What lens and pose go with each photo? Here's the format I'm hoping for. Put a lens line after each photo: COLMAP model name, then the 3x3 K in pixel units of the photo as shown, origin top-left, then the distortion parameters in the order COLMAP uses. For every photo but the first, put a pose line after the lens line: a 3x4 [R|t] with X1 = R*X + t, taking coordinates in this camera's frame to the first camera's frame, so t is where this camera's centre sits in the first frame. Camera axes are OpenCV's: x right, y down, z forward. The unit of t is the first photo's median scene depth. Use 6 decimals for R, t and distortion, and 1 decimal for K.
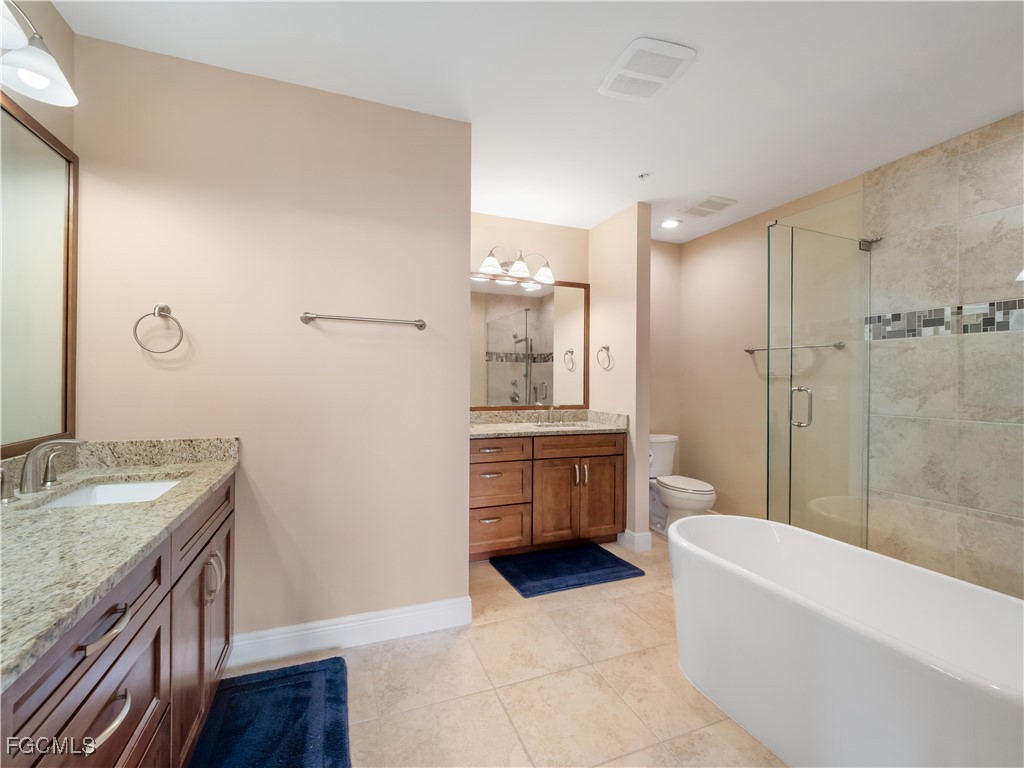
lens RADIAL K [[442.4, 0, 507.9], [0, 442.4, 374.1], [0, 0, 1]] dist [0.000040, -0.002132]
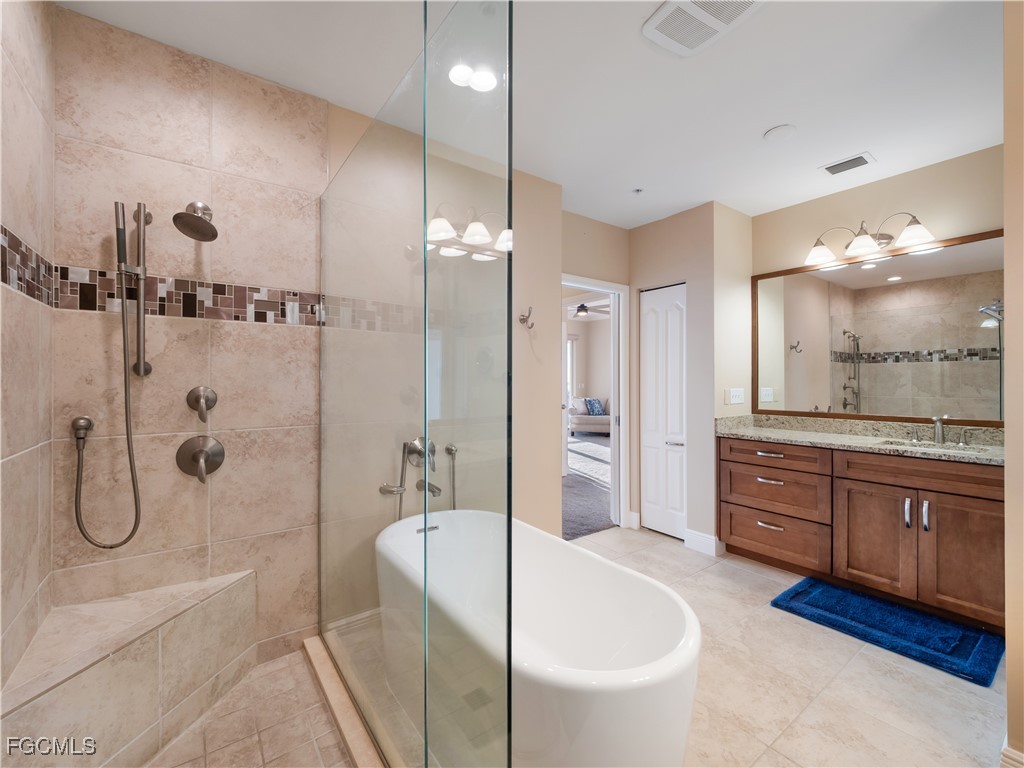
lens RADIAL K [[442.4, 0, 507.8], [0, 442.4, 380.9], [0, 0, 1]] dist [0.000040, -0.002132]
pose [[0.264755, -0.013355, -0.964223, 0.681815], [0.020837, 0.999750, -0.008126, 0.002010], [0.964090, -0.017940, 0.264967, 0.159449]]
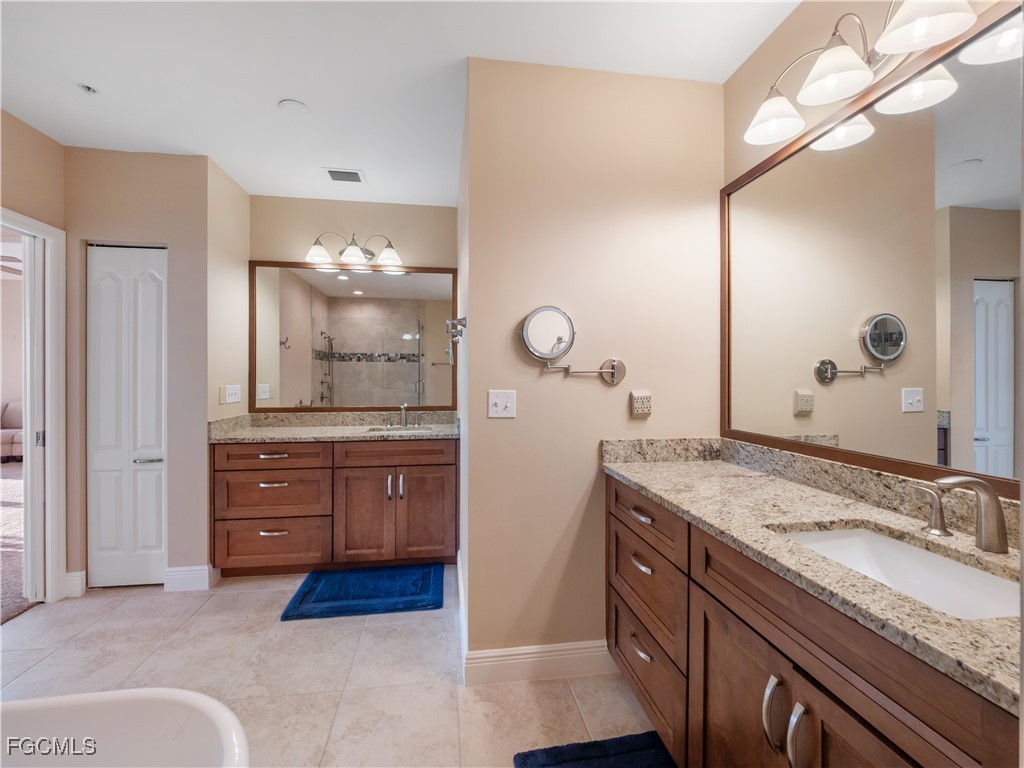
lens RADIAL K [[442.4, 0, 513.2], [0, 442.4, 378.0], [0, 0, 1]] dist [0.000040, -0.002132]
pose [[0.976202, -0.010644, -0.216602, 0.578674], [0.014436, 0.999769, 0.015930, 0.001701], [0.216383, -0.018678, 0.976130, 0.193765]]
